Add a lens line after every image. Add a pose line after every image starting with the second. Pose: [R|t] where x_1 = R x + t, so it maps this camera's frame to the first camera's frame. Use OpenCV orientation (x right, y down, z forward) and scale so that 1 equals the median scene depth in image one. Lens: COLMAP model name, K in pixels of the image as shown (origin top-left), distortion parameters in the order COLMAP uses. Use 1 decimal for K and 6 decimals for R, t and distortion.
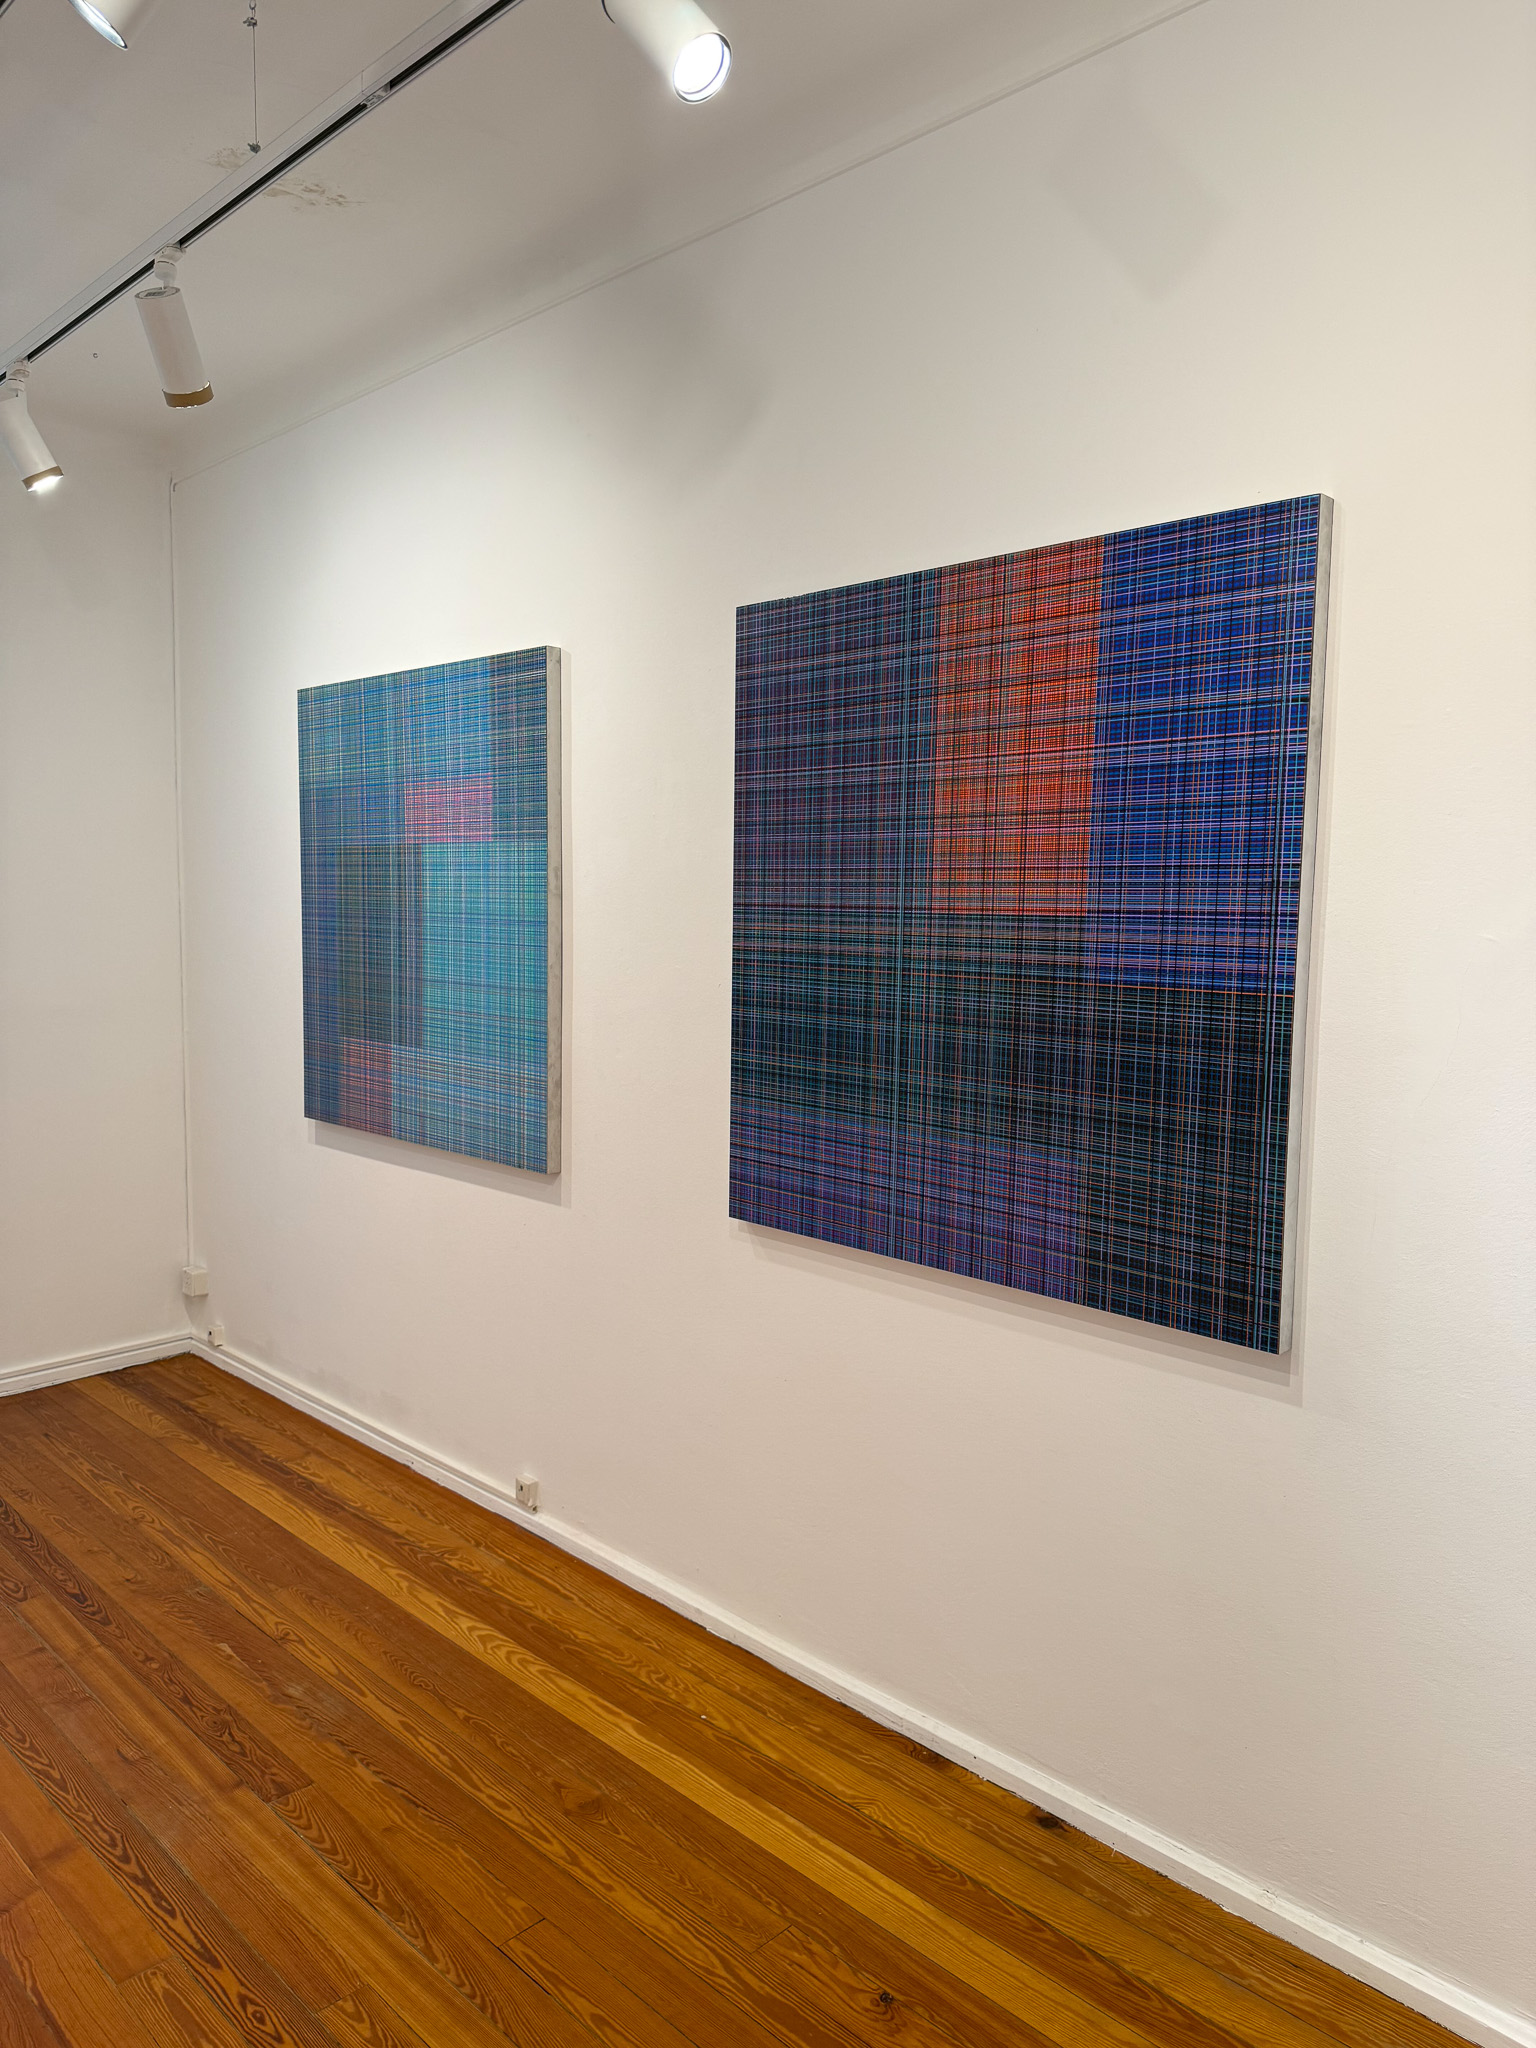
lens RADIAL K [[1434.3, 0, 751.7], [0, 1434.3, 1019.8], [0, 0, 1]] dist [0.056820, -0.060264]
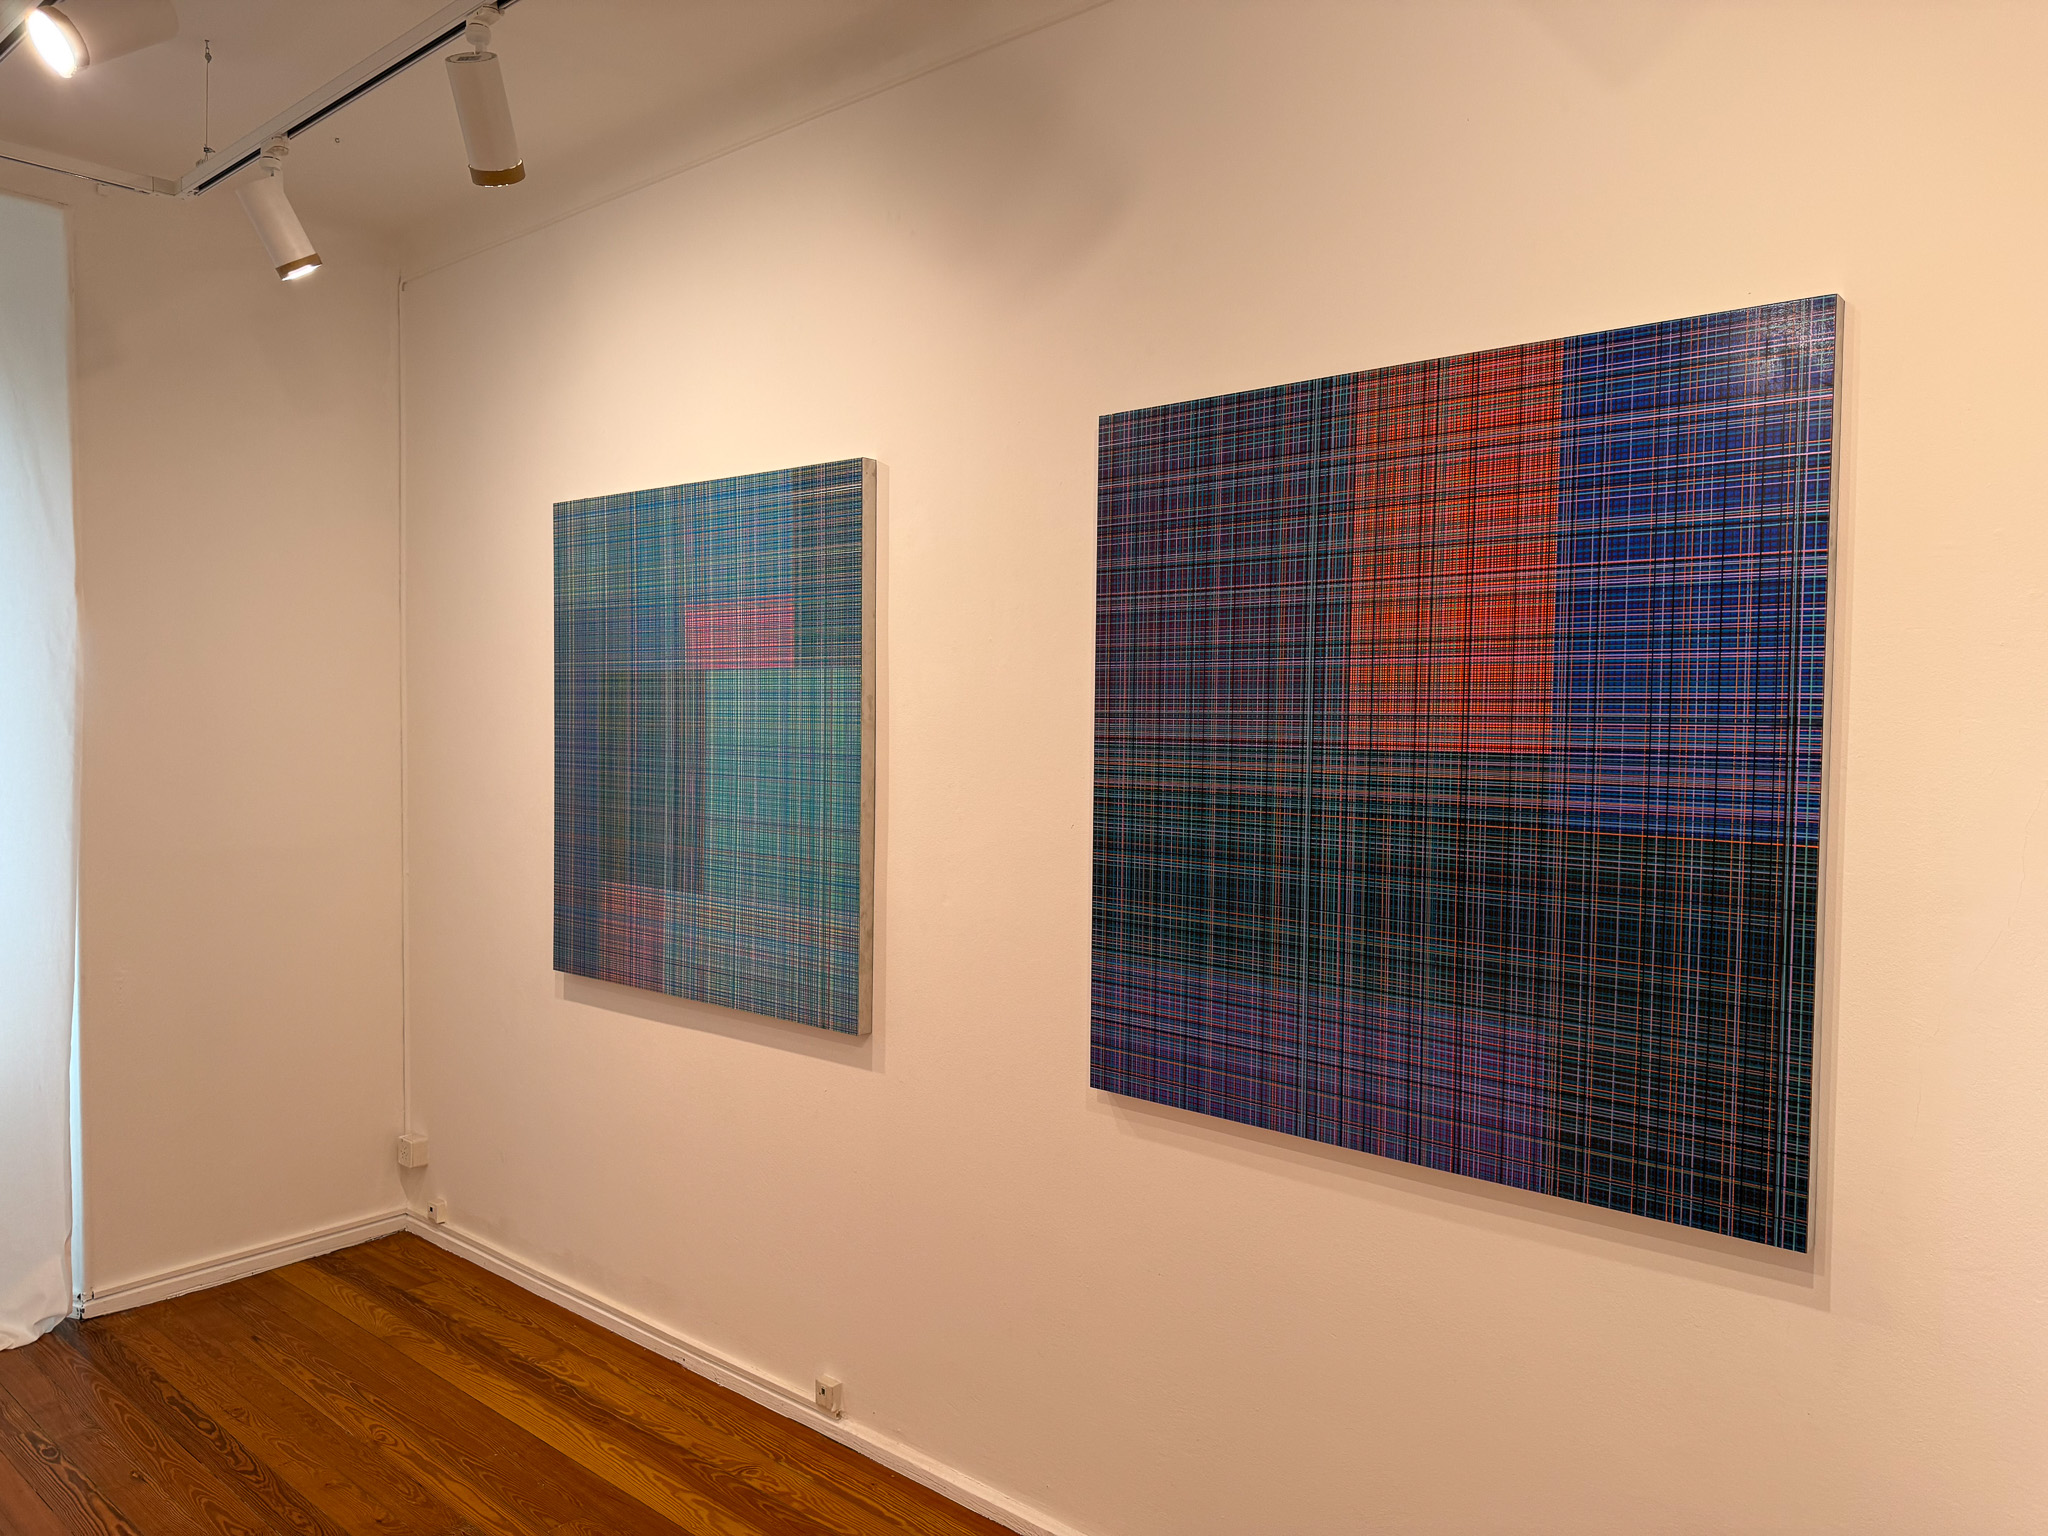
lens RADIAL K [[1434.3, 0, 1016.5], [0, 1434.3, 765.7], [0, 0, 1]] dist [0.056820, -0.060264]
pose [[0.997229, -0.004274, 0.074266, -0.133534], [0.008057, 0.998681, -0.050716, -0.018124], [-0.073951, 0.051173, 0.995948, 0.104125]]
